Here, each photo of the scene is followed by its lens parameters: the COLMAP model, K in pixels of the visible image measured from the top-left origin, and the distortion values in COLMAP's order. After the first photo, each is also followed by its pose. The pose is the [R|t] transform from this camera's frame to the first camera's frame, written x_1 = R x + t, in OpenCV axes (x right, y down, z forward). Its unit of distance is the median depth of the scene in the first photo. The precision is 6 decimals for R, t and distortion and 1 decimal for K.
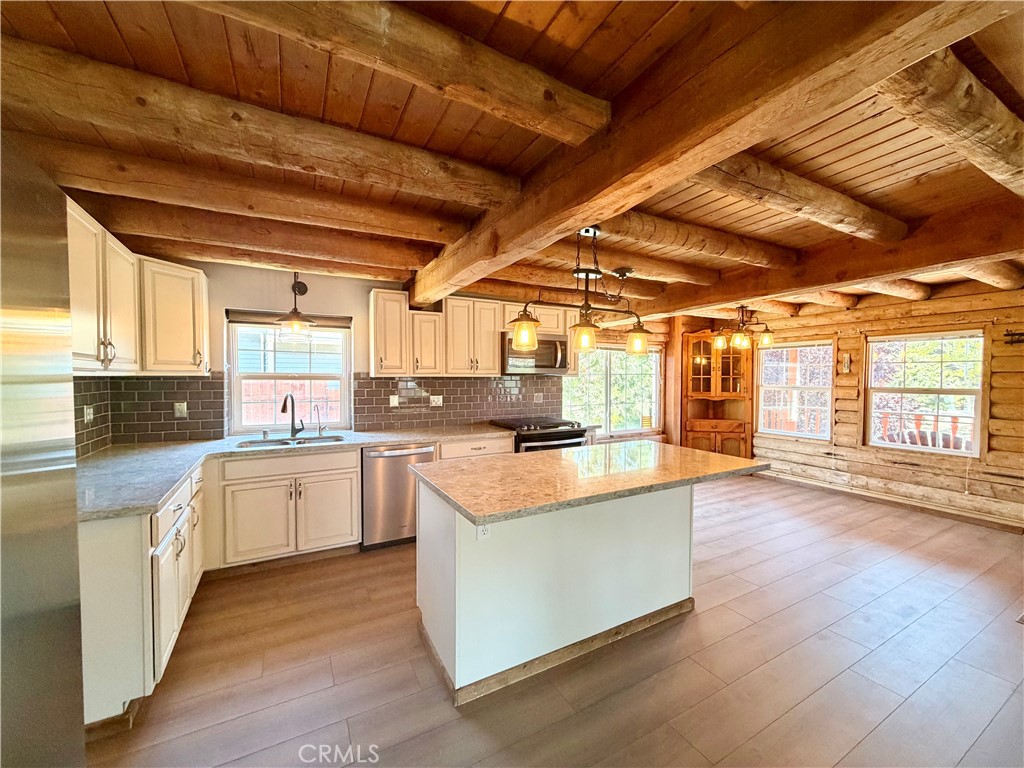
lens RADIAL K [[409.5, 0, 509.6], [0, 409.5, 387.4], [0, 0, 1]] dist [0.000318, 0.000260]
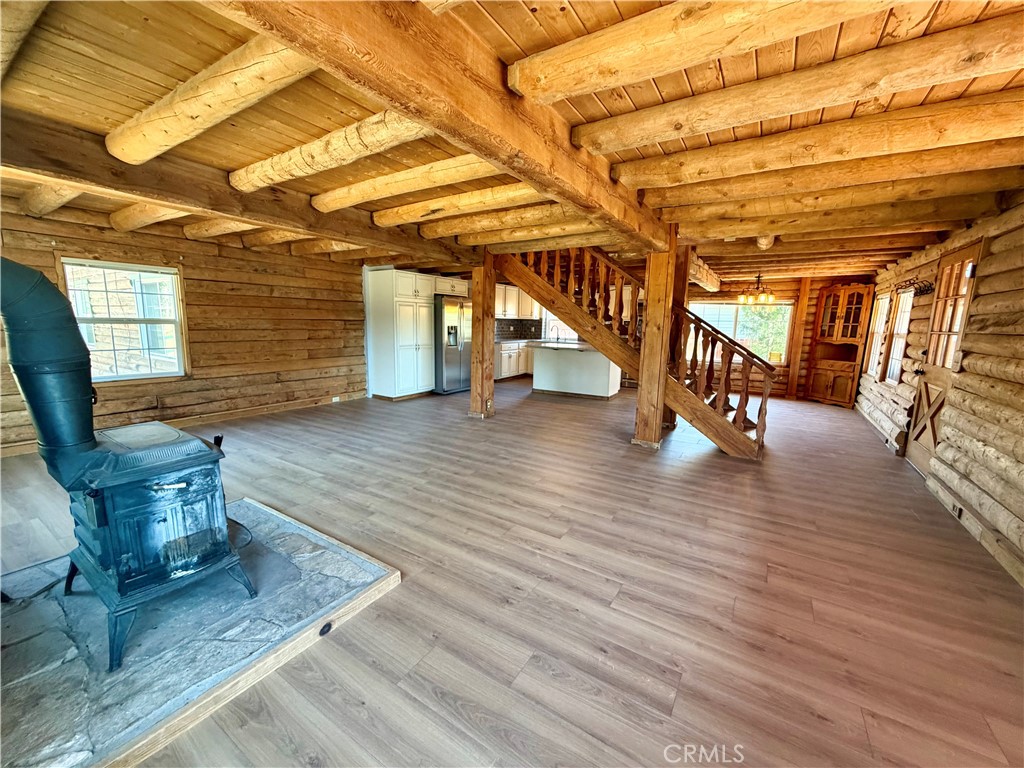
lens RADIAL K [[409.5, 0, 512.2], [0, 409.5, 387.8], [0, 0, 1]] dist [0.000318, 0.000260]
pose [[0.492965, 0.147335, -0.857484, 1.788313], [-0.043808, 0.988511, 0.144663, 0.042513], [0.868946, -0.033750, 0.493755, -0.706150]]
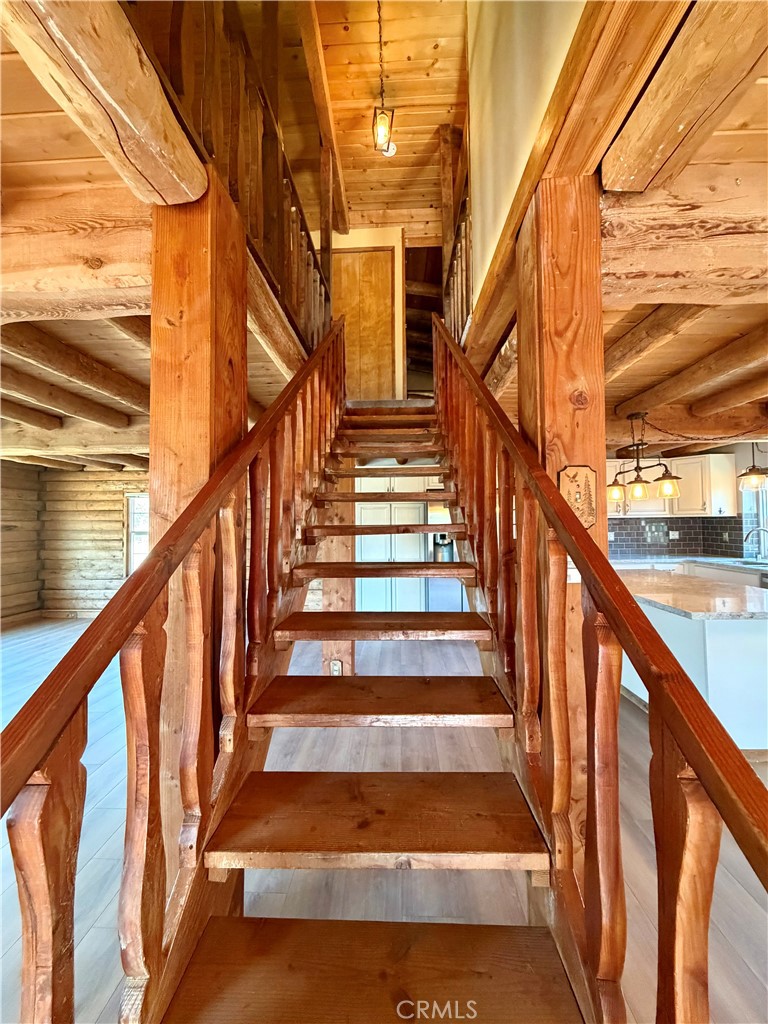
lens RADIAL K [[409.5, 0, 383.4], [0, 409.5, 509.9], [0, 0, 1]] dist [0.000318, 0.000260]
pose [[-0.509179, -0.020576, -0.860415, 1.137395], [-0.013294, 0.999783, -0.016041, -0.008043], [0.860558, 0.003271, -0.509342, 0.573163]]
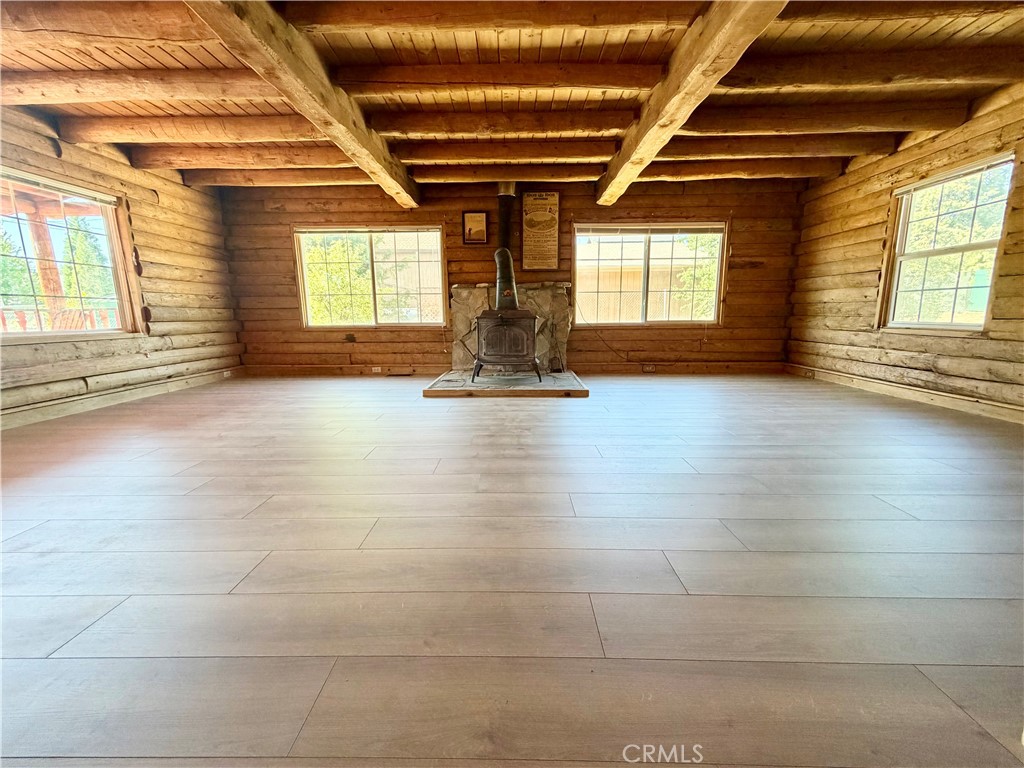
lens RADIAL K [[409.5, 0, 509.4], [0, 409.5, 385.1], [0, 0, 1]] dist [0.000318, 0.000260]
pose [[-0.871065, -0.077575, 0.485004, 0.535075], [0.021326, 0.980544, 0.195136, 0.168612], [-0.490705, 0.180320, -0.852463, 0.238506]]
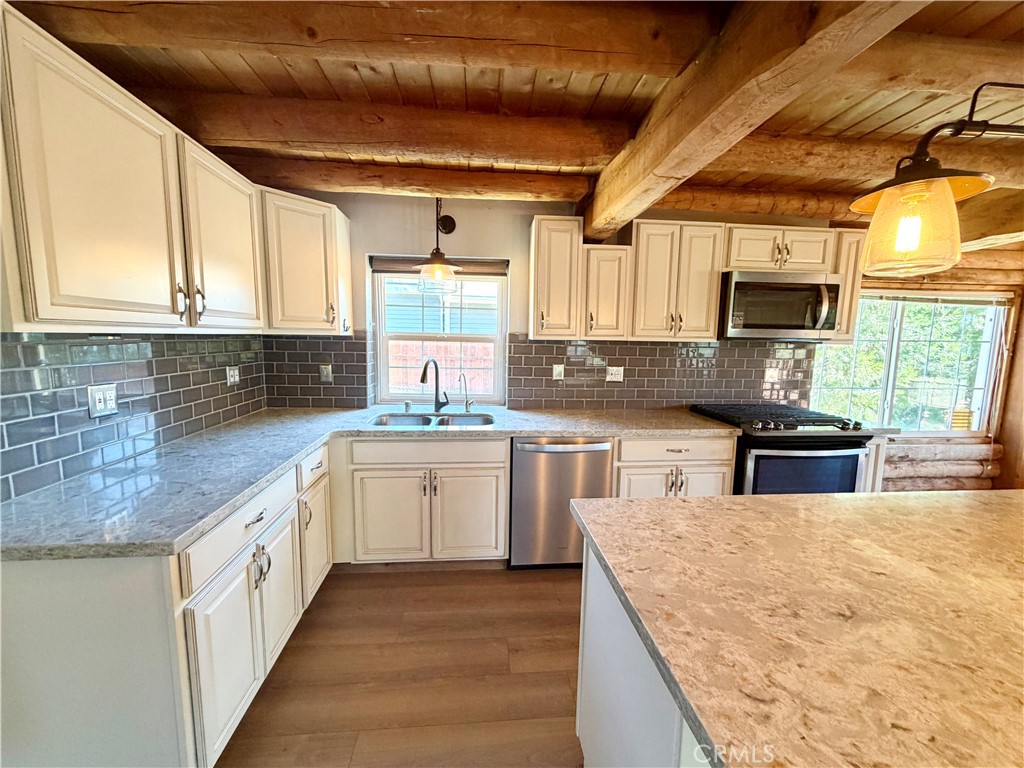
lens RADIAL K [[409.5, 0, 510.8], [0, 409.5, 386.5], [0, 0, 1]] dist [0.000318, 0.000260]
pose [[0.918580, 0.061030, -0.390496, -0.071902], [-0.025709, 0.995140, 0.095052, -0.010225], [0.394399, -0.077273, 0.915685, 0.296043]]
